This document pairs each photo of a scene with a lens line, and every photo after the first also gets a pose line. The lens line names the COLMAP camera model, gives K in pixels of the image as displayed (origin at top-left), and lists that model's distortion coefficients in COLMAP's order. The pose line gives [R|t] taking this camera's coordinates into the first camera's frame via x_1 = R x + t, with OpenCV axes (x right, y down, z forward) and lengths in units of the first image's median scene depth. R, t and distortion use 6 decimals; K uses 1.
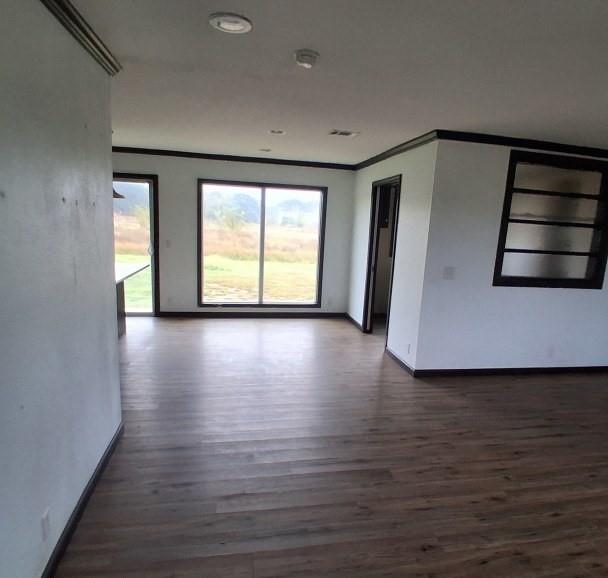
lens RADIAL K [[433.3, 0, 320.7], [0, 433.3, 317.3], [0, 0, 1]] dist [0.004312, -0.042336]
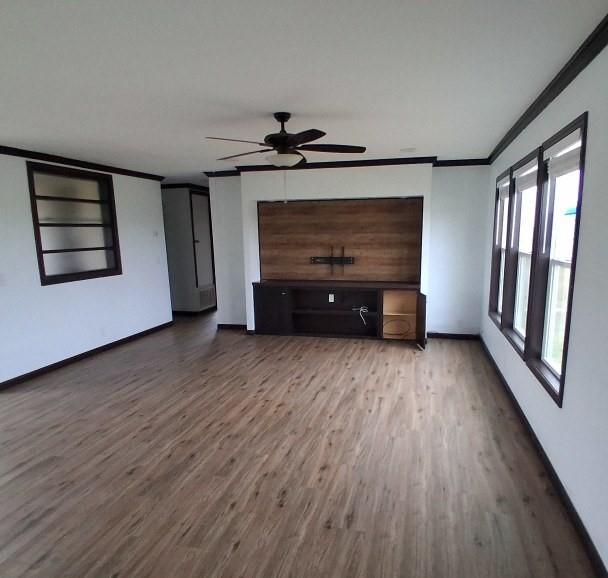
lens RADIAL K [[433.3, 0, 320.7], [0, 433.3, 317.3], [0, 0, 1]] dist [0.004312, -0.042336]
pose [[0.426089, -0.235791, 0.873413, -0.382354], [0.235837, 0.961006, 0.144387, 0.016558], [-0.873401, 0.144462, 0.465083, -0.132605]]
